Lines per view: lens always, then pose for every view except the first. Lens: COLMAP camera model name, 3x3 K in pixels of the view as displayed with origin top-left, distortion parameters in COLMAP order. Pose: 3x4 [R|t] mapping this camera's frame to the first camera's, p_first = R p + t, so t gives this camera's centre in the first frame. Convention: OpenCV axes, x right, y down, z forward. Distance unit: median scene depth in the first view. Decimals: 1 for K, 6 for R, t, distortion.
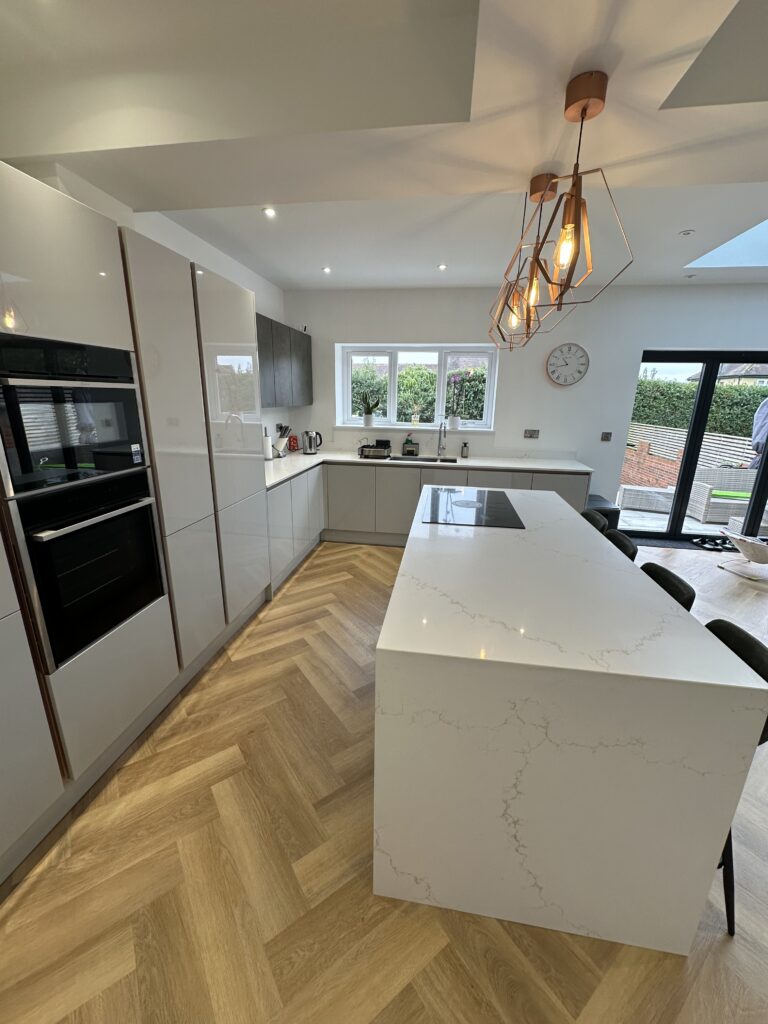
lens RADIAL K [[406.6, 0, 385.9], [0, 406.6, 509.7], [0, 0, 1]] dist [0.001981, 0.000344]
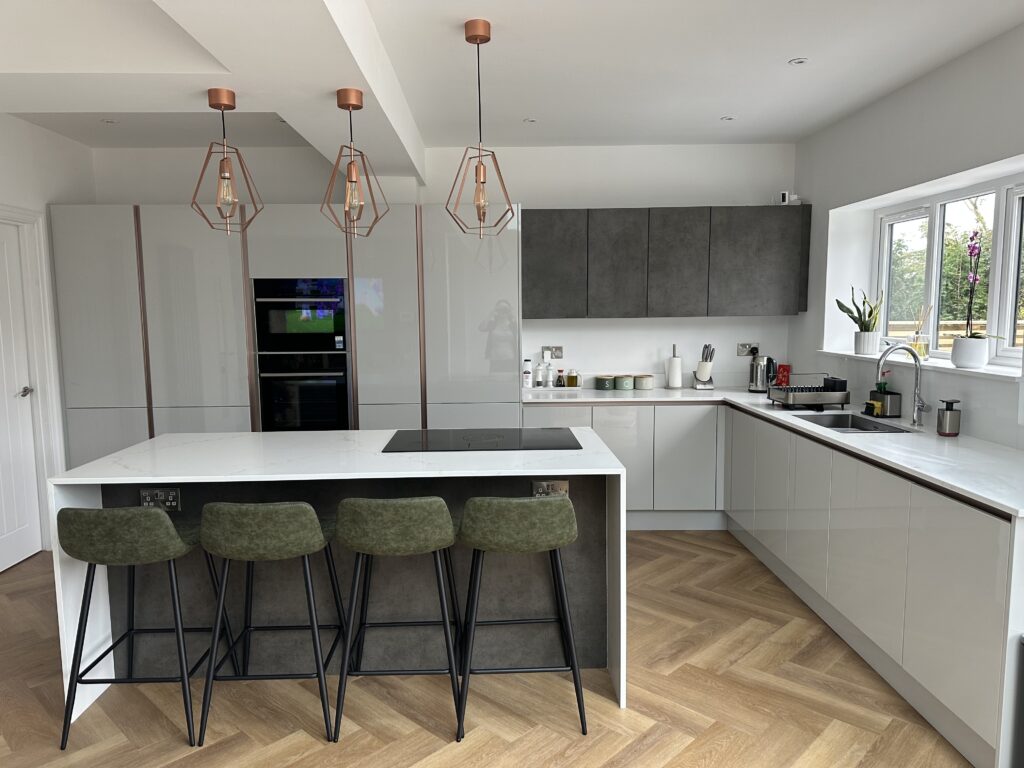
lens RADIAL K [[719.6, 0, 508.4], [0, 719.6, 386.1], [0, 0, 1]] dist [0.049919, -0.040000]
pose [[0.169683, 0.086435, -0.981701, 0.890542], [-0.252702, 0.966657, 0.041432, -0.102910], [0.952549, 0.241047, 0.185868, 0.467316]]
